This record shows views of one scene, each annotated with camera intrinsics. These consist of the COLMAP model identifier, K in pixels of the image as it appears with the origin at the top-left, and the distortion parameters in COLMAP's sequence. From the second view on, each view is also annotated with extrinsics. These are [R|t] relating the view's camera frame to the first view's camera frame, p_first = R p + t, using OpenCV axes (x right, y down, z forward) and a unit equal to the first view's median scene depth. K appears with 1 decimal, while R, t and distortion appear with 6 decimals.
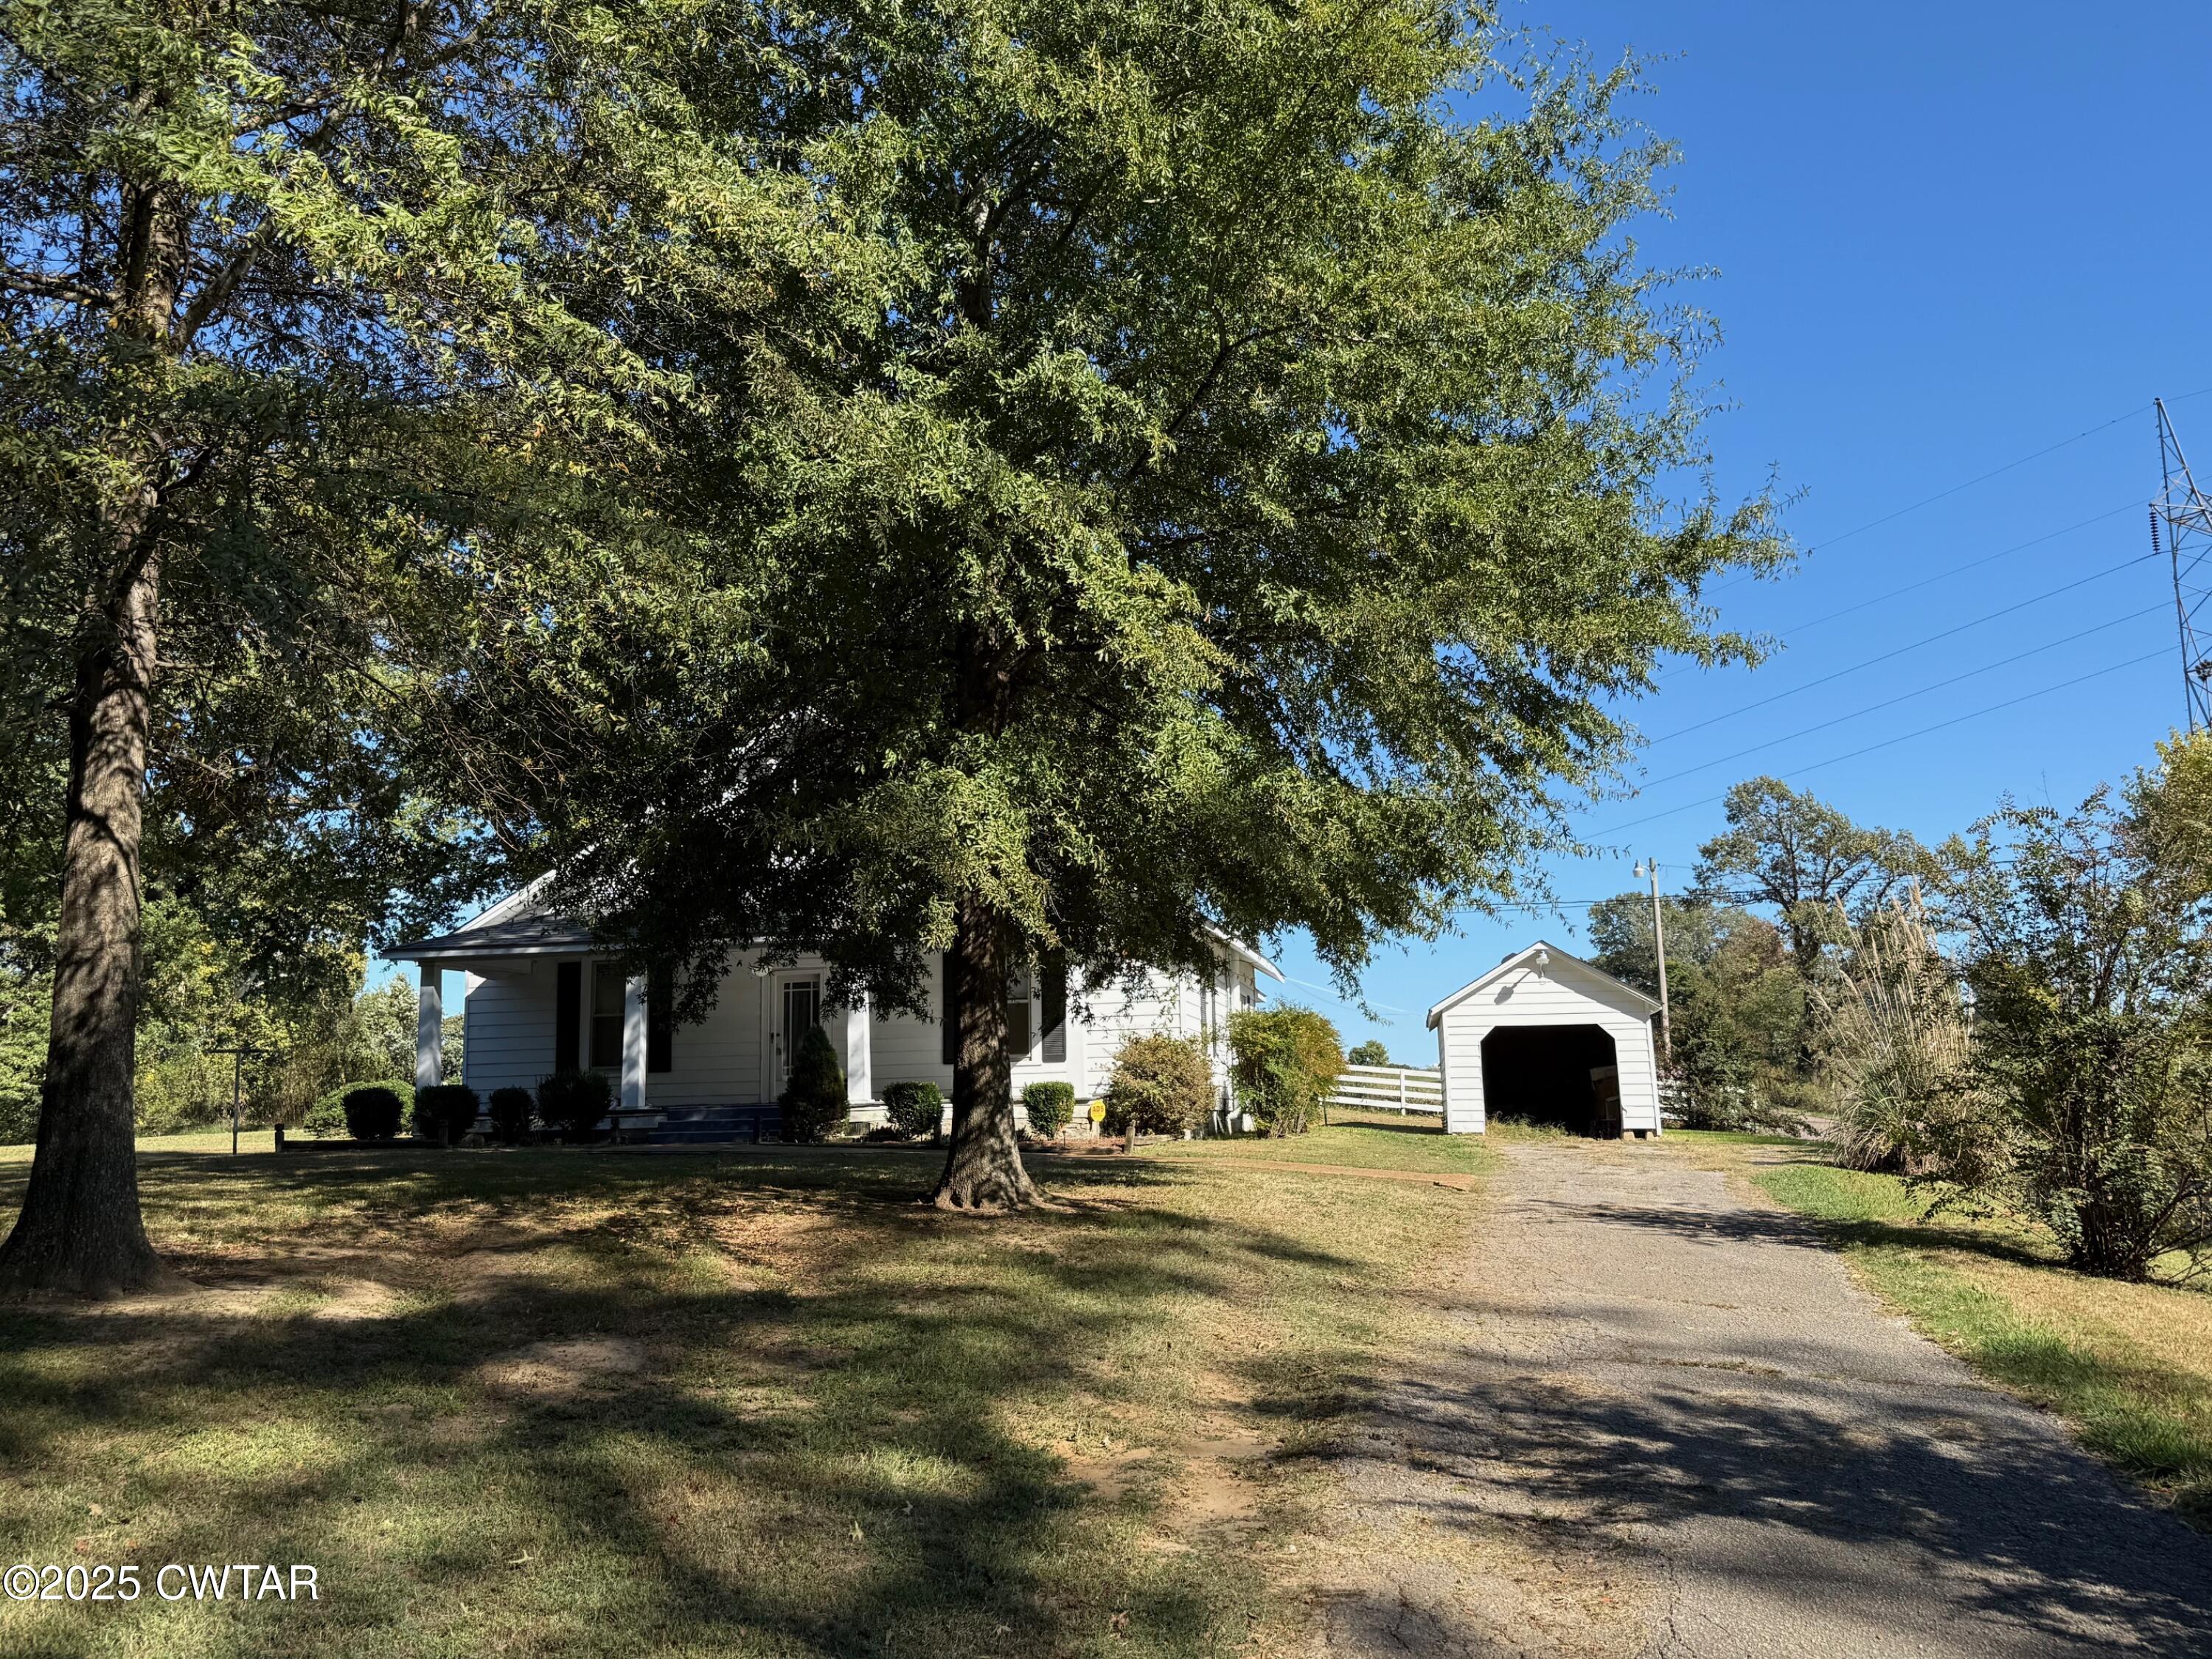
lens RADIAL K [[1568.9, 0, 1106.0], [0, 1568.9, 829.5], [0, 0, 1]] dist [0.001564, -0.000115]
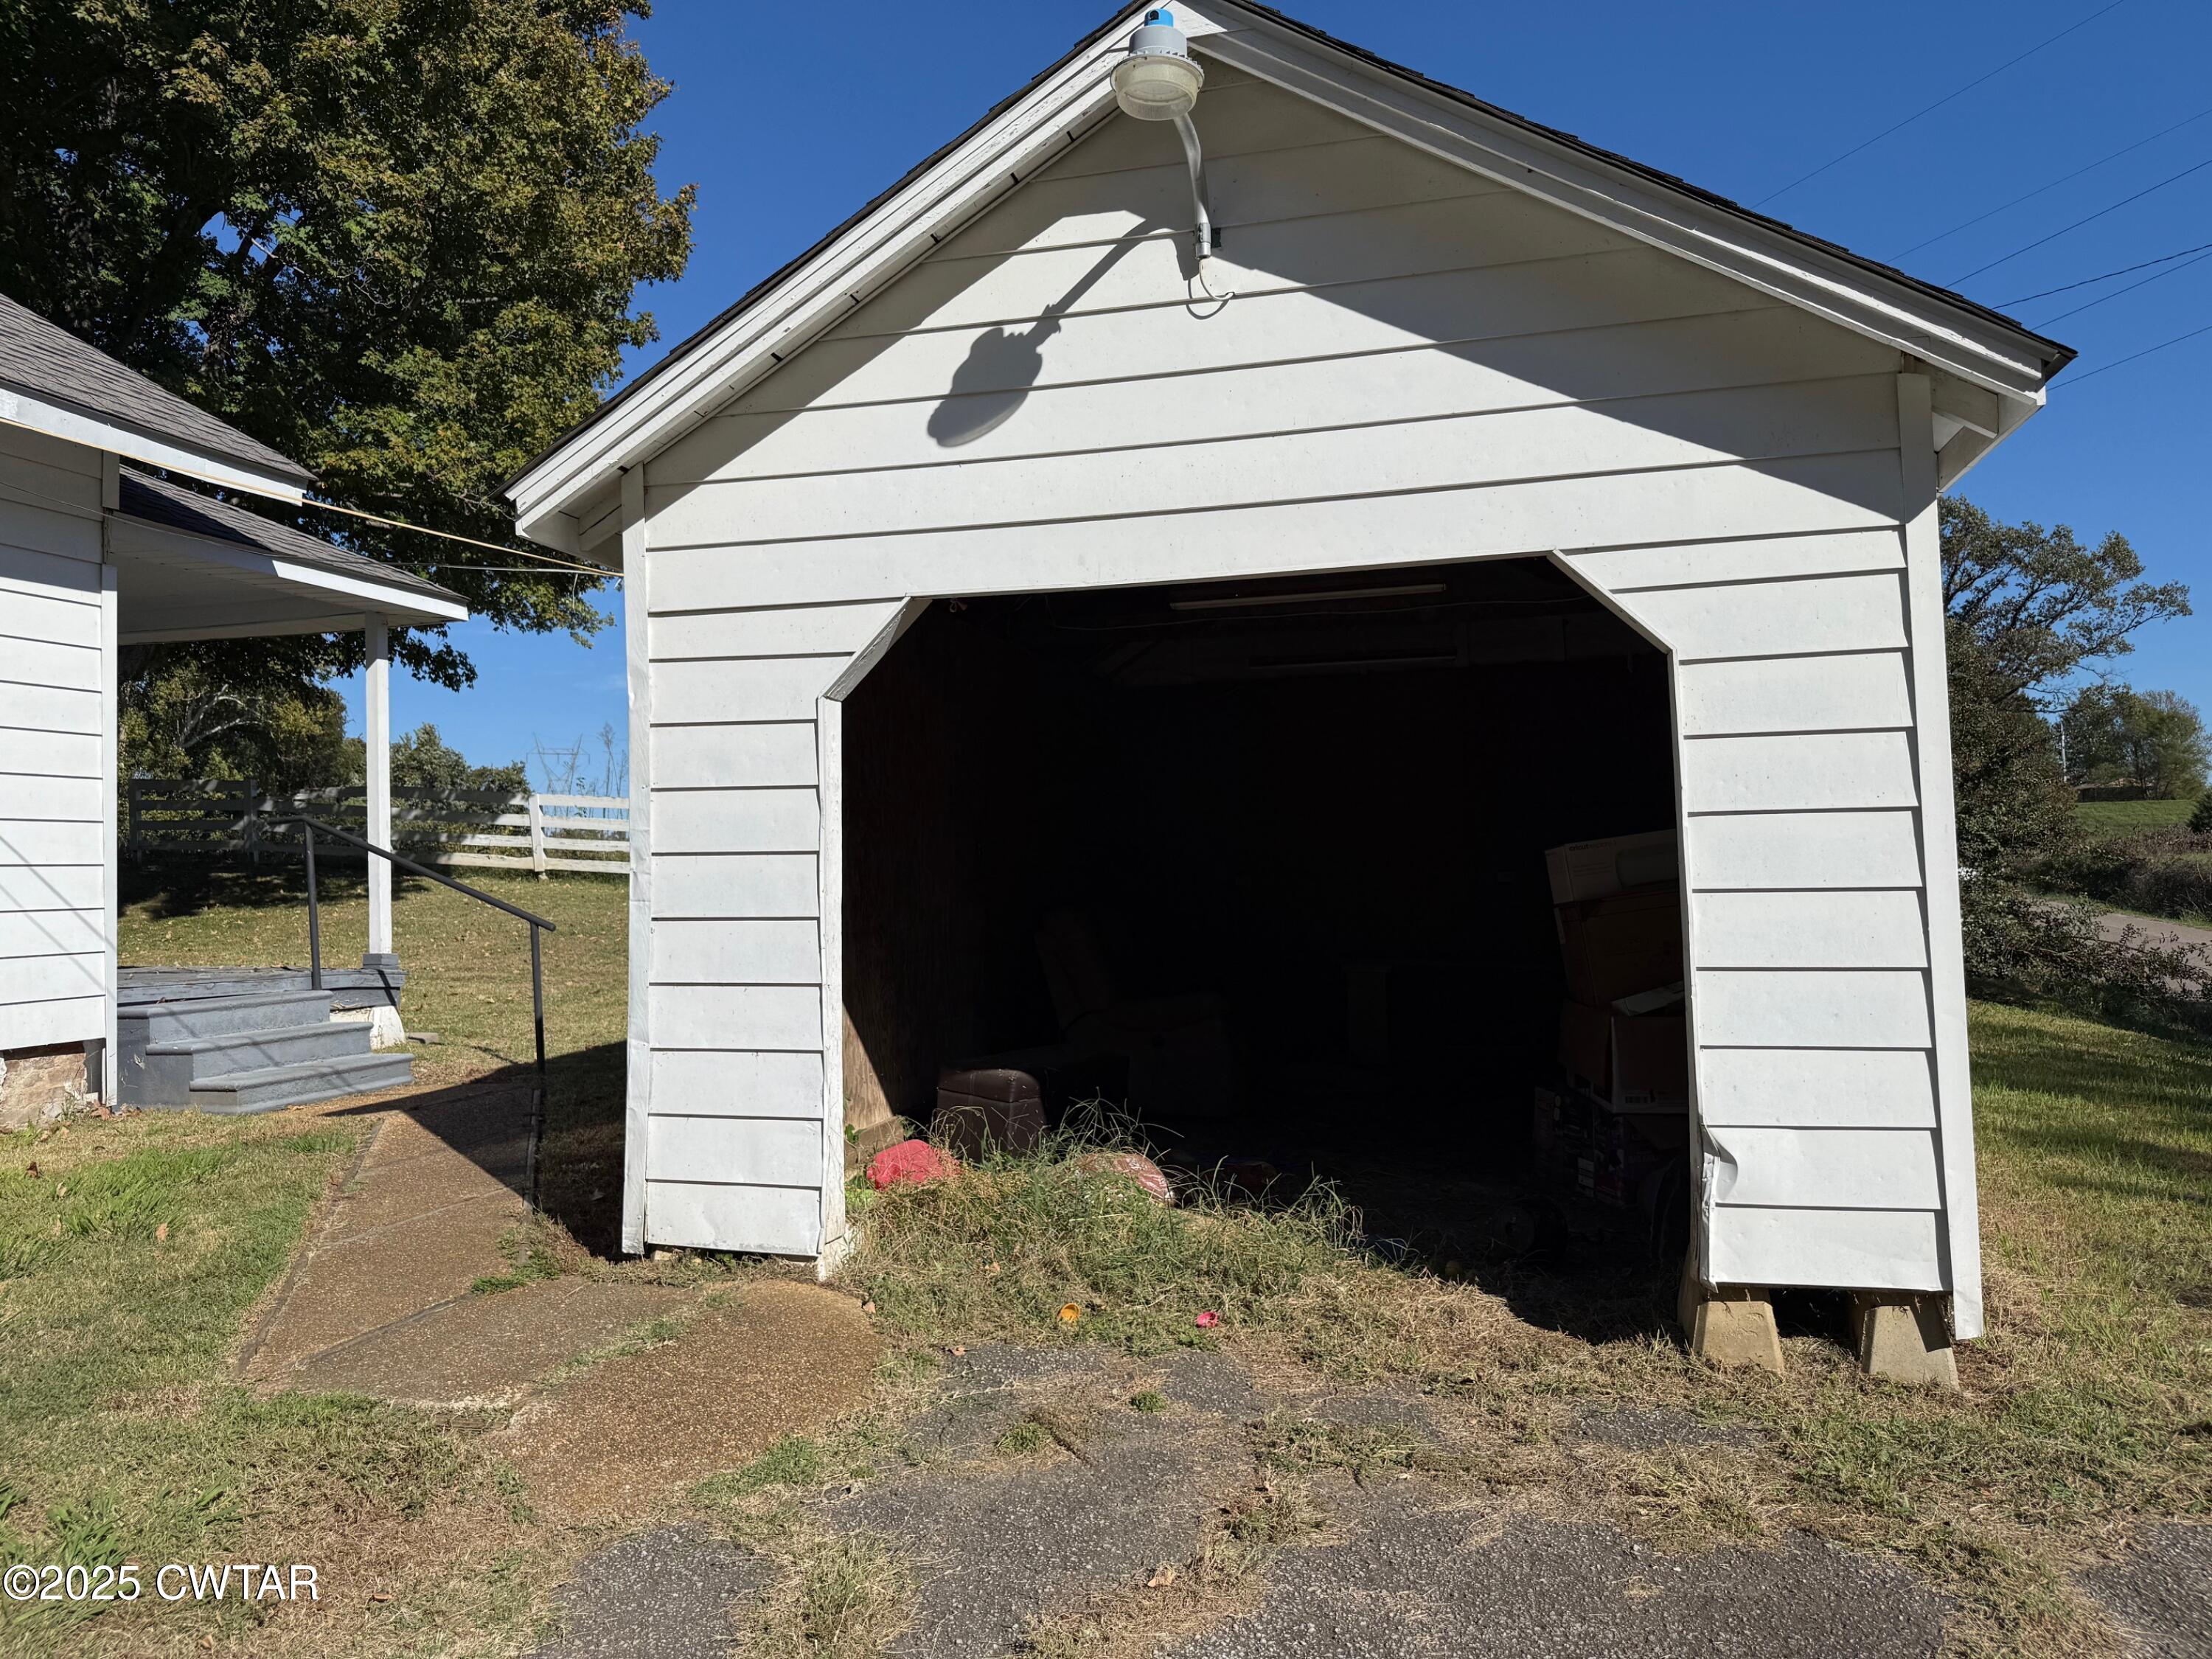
lens RADIAL K [[1568.9, 0, 1106.0], [0, 1568.9, 829.5], [0, 0, 1]] dist [0.001564, -0.000115]
pose [[0.999276, 0.000289, -0.038044, 0.260006], [0.005698, 0.987556, 0.157162, 0.117381], [0.037616, -0.157265, 0.986840, 0.800576]]
